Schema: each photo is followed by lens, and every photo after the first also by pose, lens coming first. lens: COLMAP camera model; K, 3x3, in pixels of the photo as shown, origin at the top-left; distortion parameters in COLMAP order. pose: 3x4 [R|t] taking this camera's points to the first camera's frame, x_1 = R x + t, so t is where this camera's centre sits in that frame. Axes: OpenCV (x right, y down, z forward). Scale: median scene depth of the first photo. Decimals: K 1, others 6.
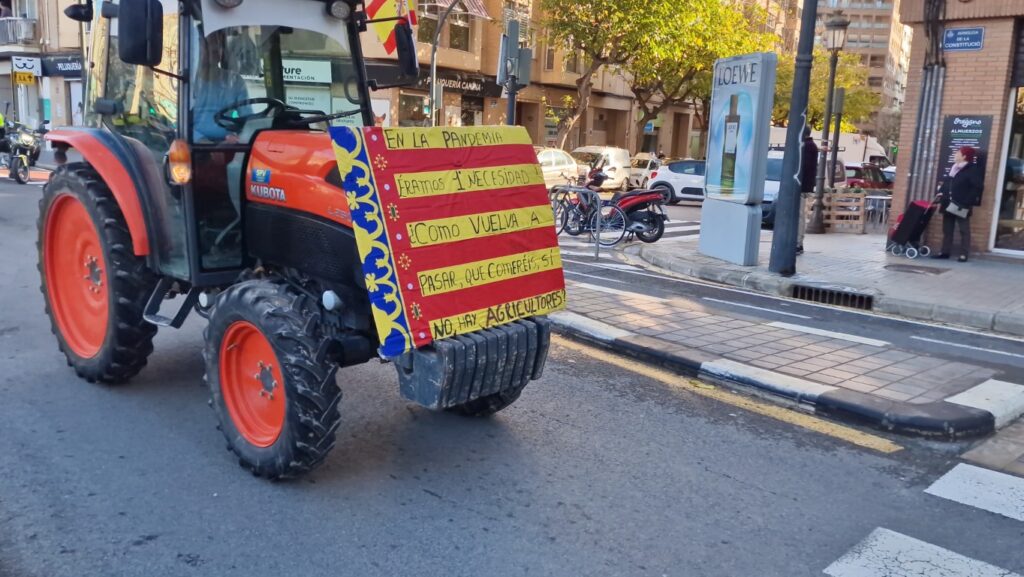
lens RADIAL K [[856.7, 0, 503.2], [0, 856.7, 283.1], [0, 0, 1]] dist [0.090594, -0.095212]
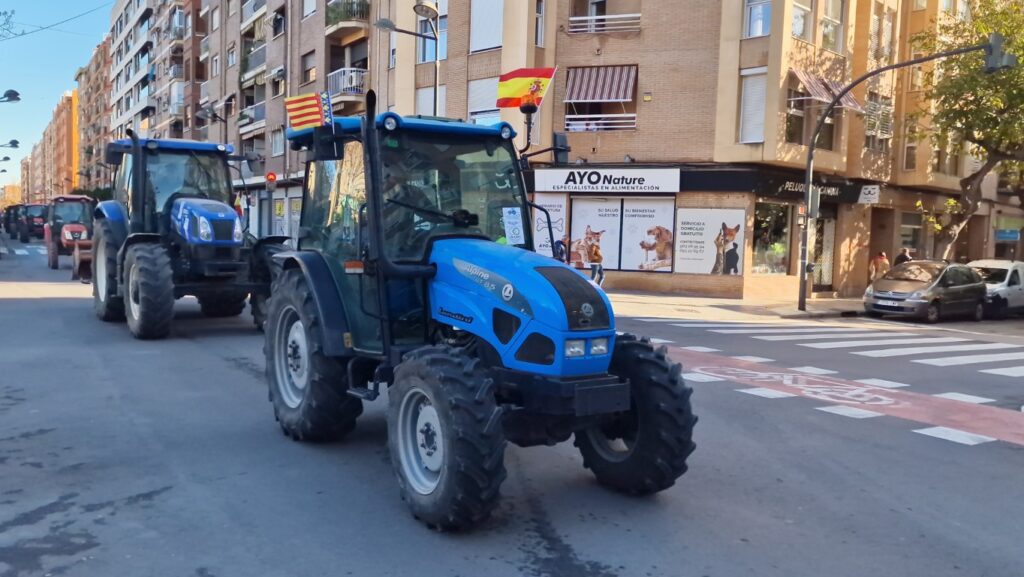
lens RADIAL K [[856.7, 0, 497.5], [0, 856.7, 291.3], [0, 0, 1]] dist [0.090594, -0.095212]
pose [[0.963069, 0.006266, -0.269182, -0.127282], [-0.037045, 0.993306, -0.109415, -0.025442], [0.266694, 0.115347, 0.956854, 0.108407]]
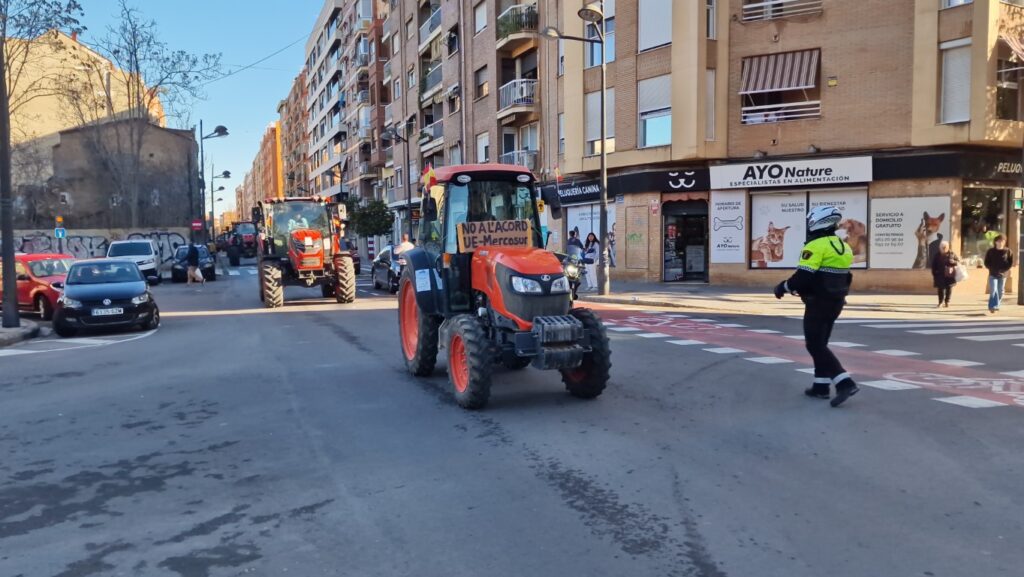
lens RADIAL K [[856.7, 0, 506.5], [0, 856.7, 301.7], [0, 0, 1]] dist [0.090594, -0.095212]
pose [[0.889829, -0.021682, -0.455779, -0.122105], [-0.025507, 0.994945, -0.097130, -0.027583], [0.455581, 0.098055, 0.884778, 0.115487]]
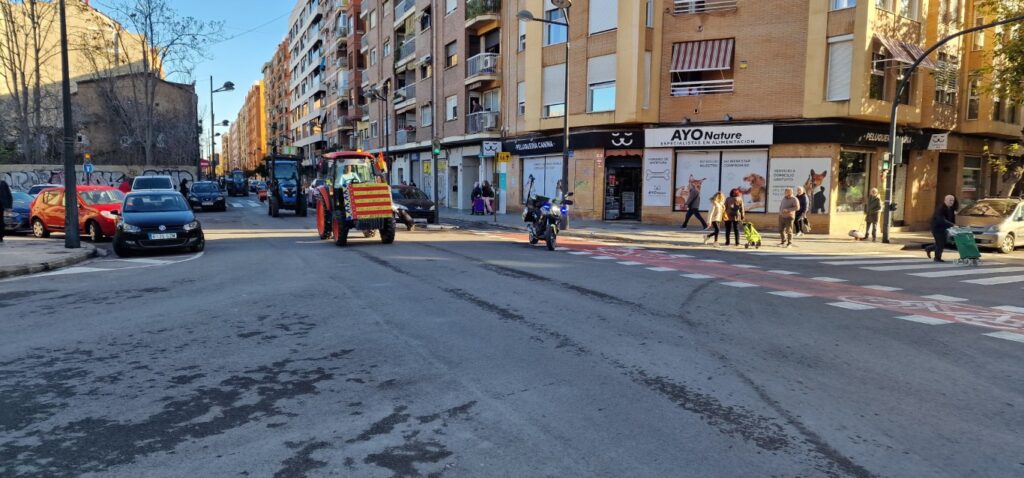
lens RADIAL K [[684.3, 0, 506.9], [0, 684.3, 248.6], [0, 0, 1]] dist [0.080538, -0.073477]
pose [[0.927318, 0.002474, -0.374267, -0.166449], [-0.034213, 0.996352, -0.078182, -0.027522], [0.372708, 0.085304, 0.924019, 0.106857]]
